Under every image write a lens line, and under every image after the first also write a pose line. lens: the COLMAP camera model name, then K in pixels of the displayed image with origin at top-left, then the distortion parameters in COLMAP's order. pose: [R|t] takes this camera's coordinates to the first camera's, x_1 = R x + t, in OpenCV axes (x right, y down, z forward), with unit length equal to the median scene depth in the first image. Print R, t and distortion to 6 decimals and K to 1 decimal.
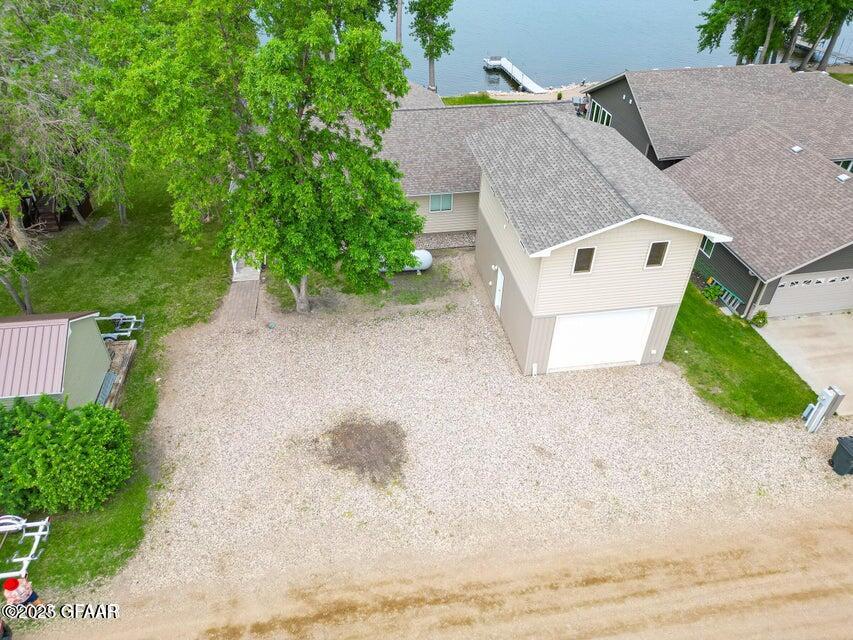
lens RADIAL K [[599.0, 0, 424.1], [0, 599.0, 318.2], [0, 0, 1]] dist [0.057212, -0.056377]
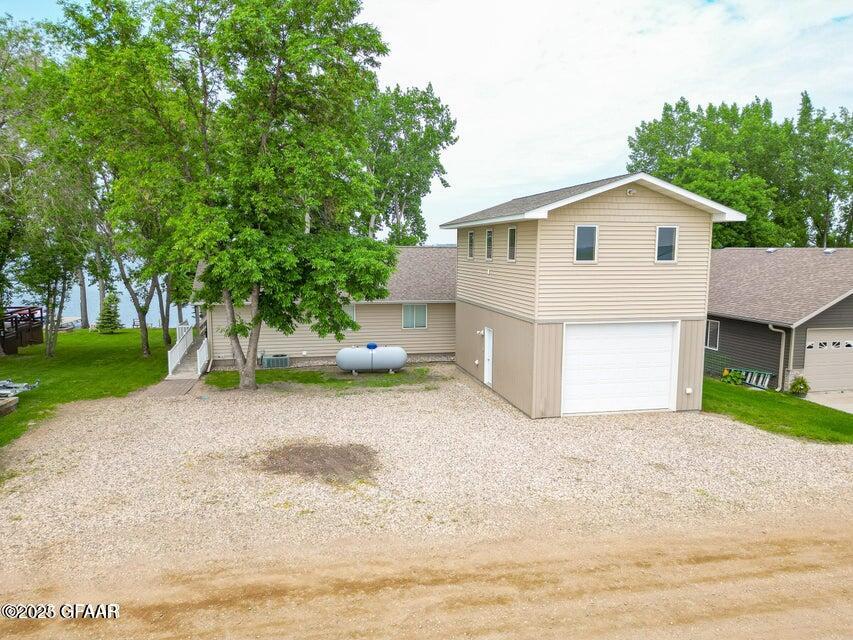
lens RADIAL K [[599.0, 0, 424.1], [0, 599.0, 318.2], [0, 0, 1]] dist [0.057212, -0.056377]
pose [[0.998270, -0.006967, 0.058379, -0.014930], [0.036246, 0.854740, -0.517789, 0.389320], [-0.046291, 0.519009, 0.853514, 0.298139]]
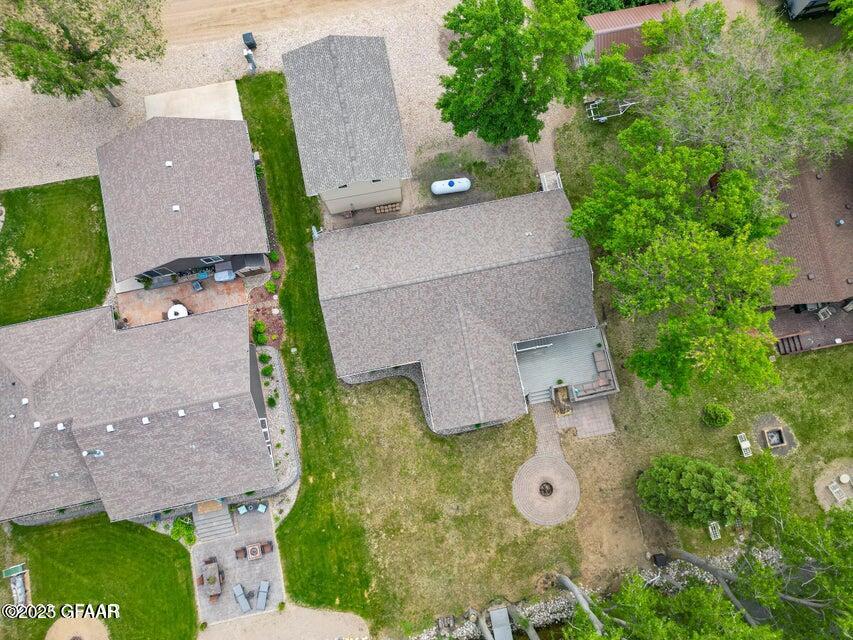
lens RADIAL K [[599.0, 0, 424.1], [0, 599.0, 318.2], [0, 0, 1]] dist [0.057212, -0.056377]
pose [[-0.999231, 0.036763, -0.013617, 0.084041], [-0.030224, -0.501194, 0.864807, -2.059168], [0.024968, 0.864554, 0.501920, 0.667098]]
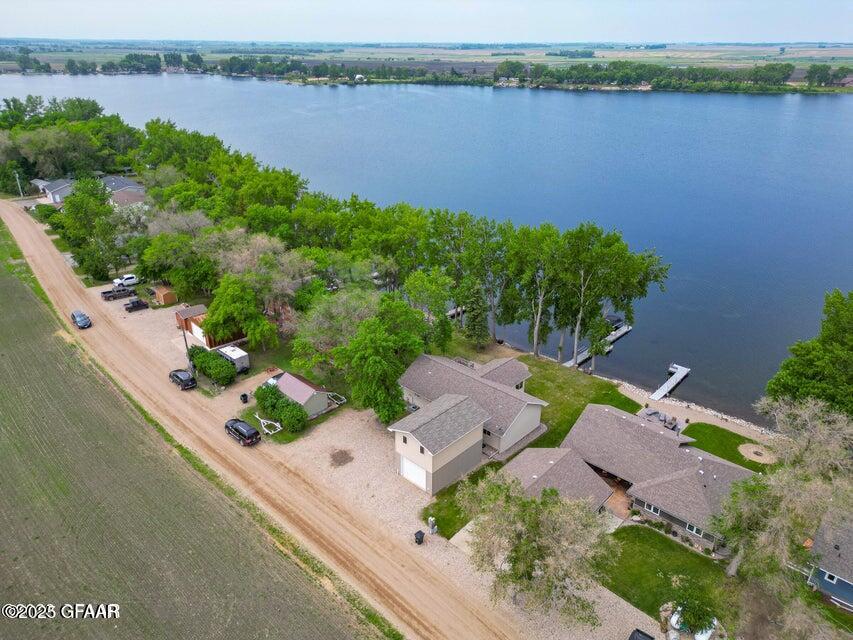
lens RADIAL K [[594.7, 0, 423.8], [0, 594.7, 321.1], [0, 0, 1]] dist [0.065467, -0.056286]
pose [[0.614740, 0.327241, -0.717641, 2.176717], [-0.489121, 0.871954, -0.021380, -0.571971], [0.618753, 0.364156, 0.696085, -1.260595]]
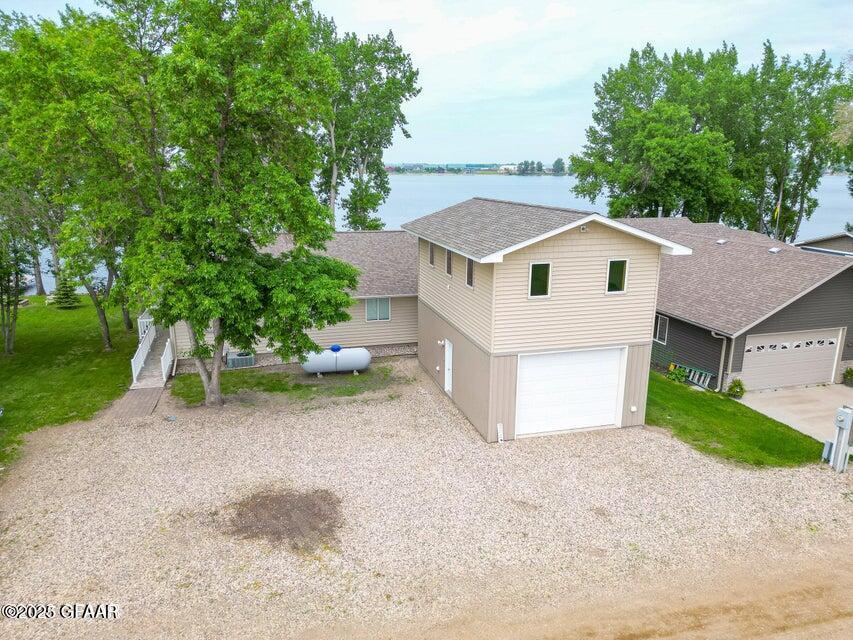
lens RADIAL K [[599.0, 0, 424.1], [0, 599.0, 318.2], [0, 0, 1]] dist [0.057212, -0.056377]
pose [[0.993491, -0.029363, 0.110064, -0.003947], [0.071400, 0.913371, -0.400819, 0.269968], [-0.088760, 0.406068, 0.909522, 0.207240]]
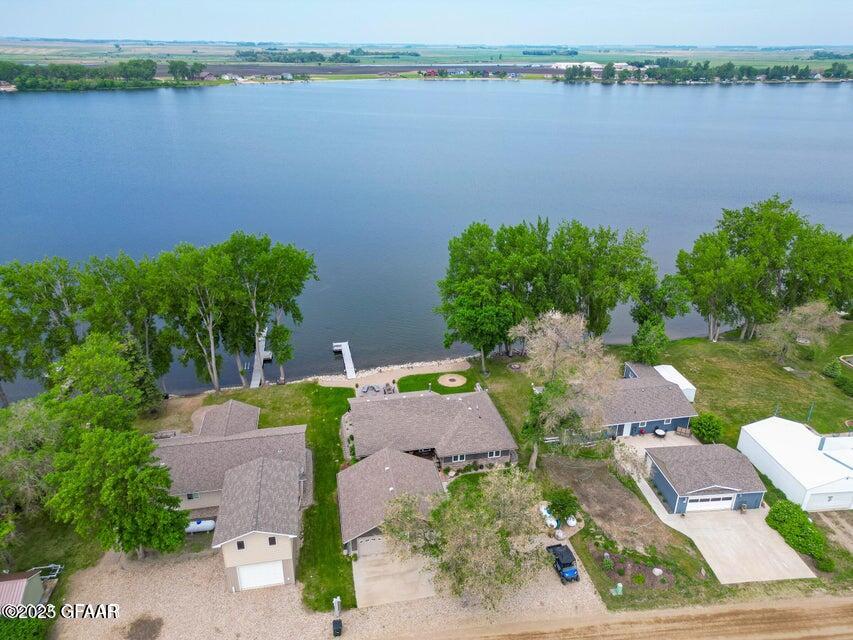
lens RADIAL K [[594.7, 0, 423.8], [0, 594.7, 321.1], [0, 0, 1]] dist [0.065467, -0.056286]
pose [[0.999677, -0.011669, 0.022571, 0.885210], [0.016618, 0.972249, -0.233358, -0.366354], [-0.019221, 0.233657, 0.972129, -1.507402]]
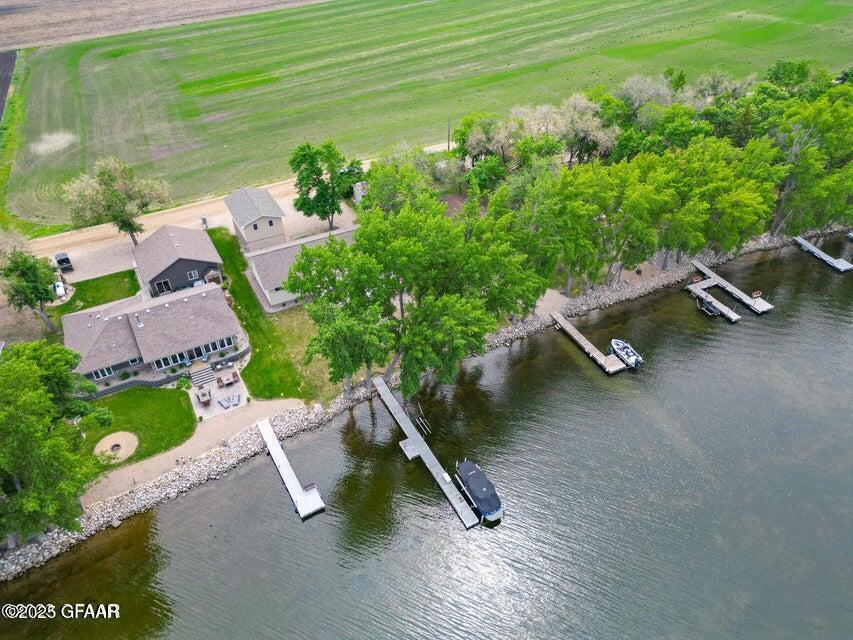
lens RADIAL K [[599.0, 0, 424.1], [0, 599.0, 318.2], [0, 0, 1]] dist [0.057212, -0.056377]
pose [[-0.941512, 0.209560, -0.263892, 0.410723], [-0.210548, 0.245601, 0.946229, -4.108495], [0.263104, 0.946448, -0.187114, 2.790556]]
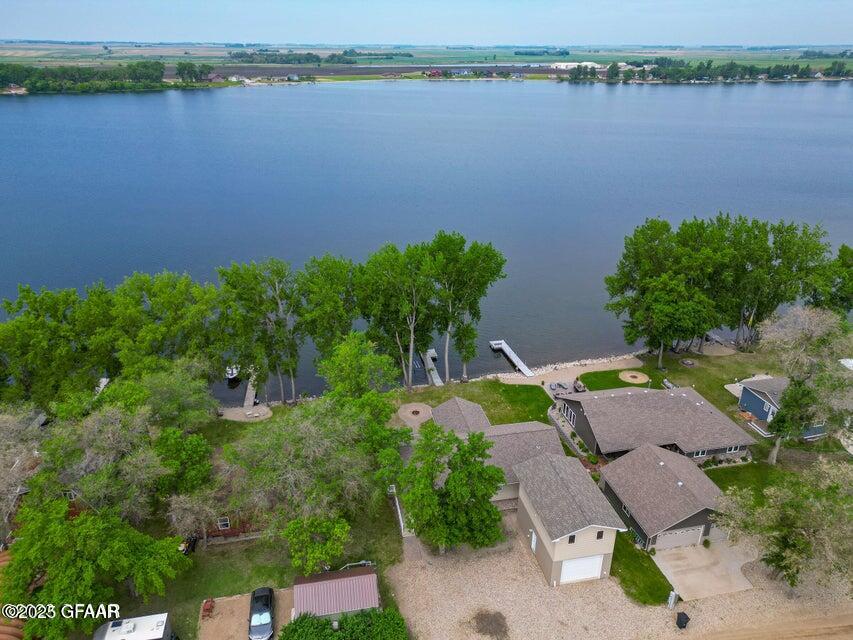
lens RADIAL K [[594.7, 0, 423.8], [0, 594.7, 321.1], [0, 0, 1]] dist [0.065467, -0.056286]
pose [[0.998945, -0.023184, 0.039640, -0.392418], [0.031838, 0.971713, -0.234008, -0.375180], [-0.033093, 0.235023, 0.971426, -1.488812]]
